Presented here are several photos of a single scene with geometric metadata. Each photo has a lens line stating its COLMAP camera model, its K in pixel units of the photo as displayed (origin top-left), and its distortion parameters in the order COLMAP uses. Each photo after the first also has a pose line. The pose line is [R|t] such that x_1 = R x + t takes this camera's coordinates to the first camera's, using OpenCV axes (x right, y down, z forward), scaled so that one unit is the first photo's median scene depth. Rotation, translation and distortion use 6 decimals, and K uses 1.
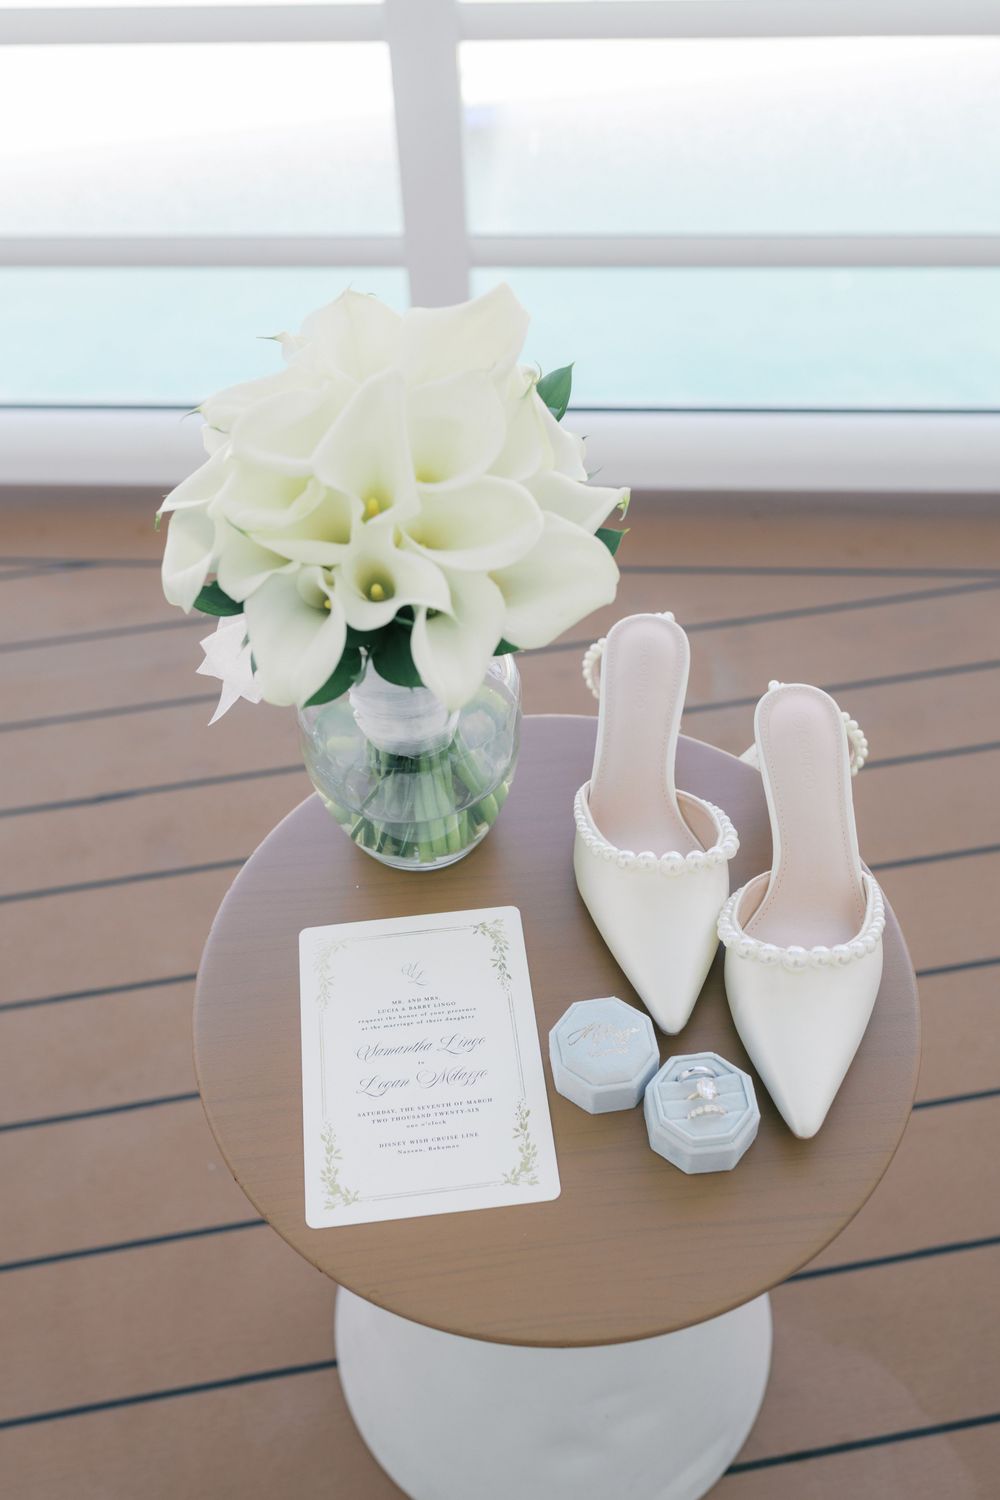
lens RADIAL K [[1578.4, 0, 500.0], [0, 1578.4, 750.0], [0, 0, 1]] dist [0.009328, 0.010275]
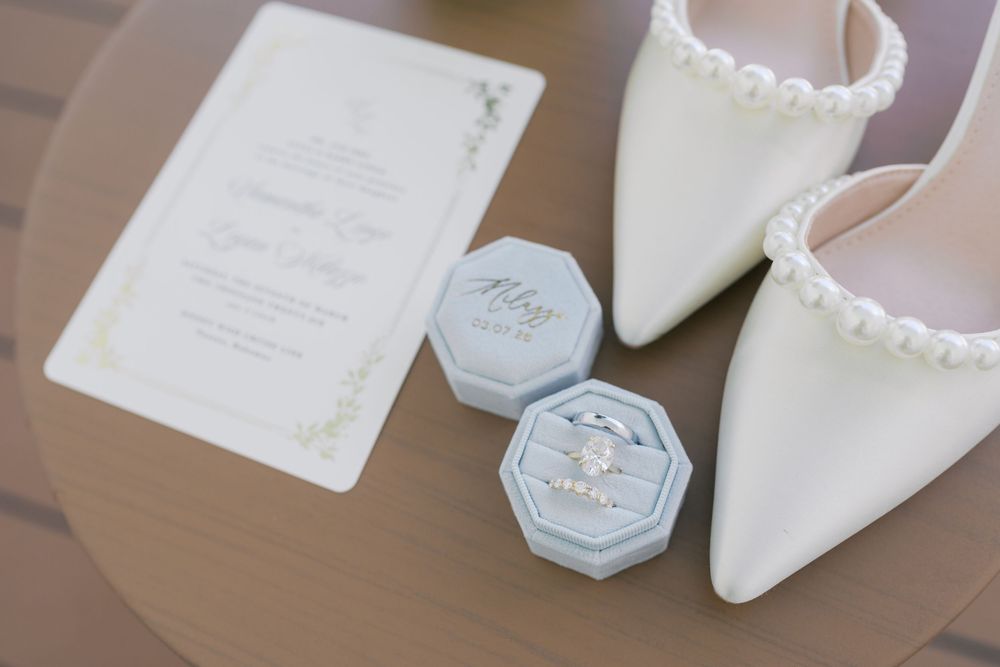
lens RADIAL K [[1002.8, 0, 503.0], [0, 1002.8, 365.9], [0, 0, 1]] dist [-0.095461, 0.271802]
pose [[0.866588, 0.426148, -0.259661, 0.177105], [-0.309175, 0.866932, 0.390948, 0.049330], [0.391710, -0.258510, 0.883027, 0.647547]]
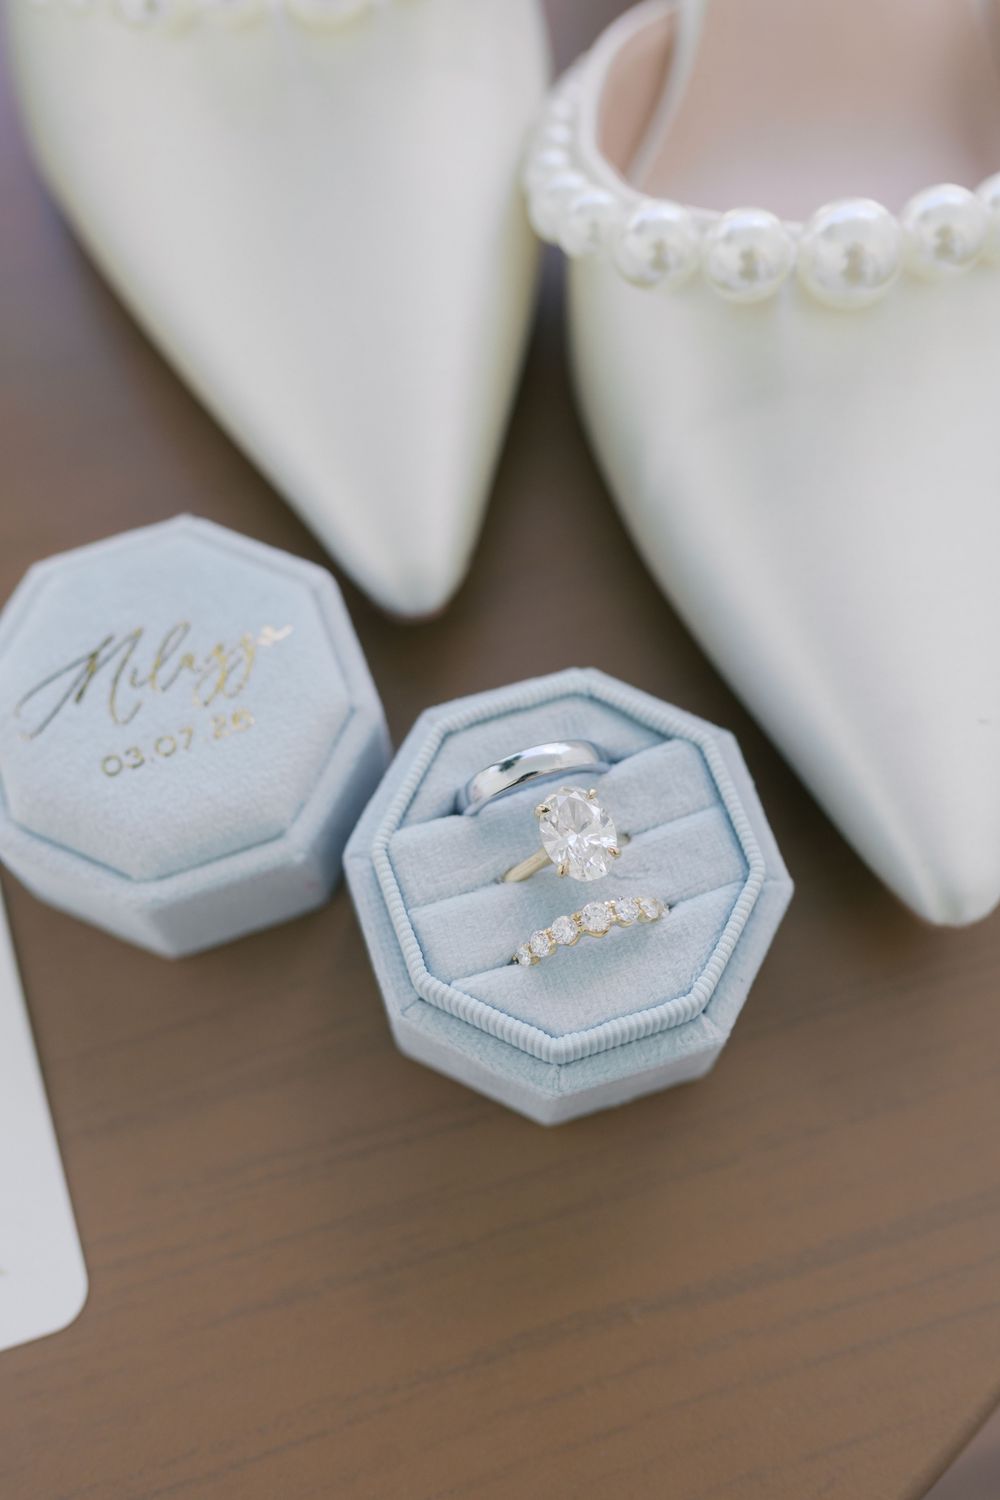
lens RADIAL K [[1578.4, 0, 500.0], [0, 1578.4, 750.0], [0, 0, 1]] dist [0.009328, 0.010275]
pose [[0.979396, -0.181787, 0.087961, 0.096637], [0.142571, 0.930875, 0.336369, 0.114401], [-0.143029, -0.316898, 0.937613, 0.753282]]
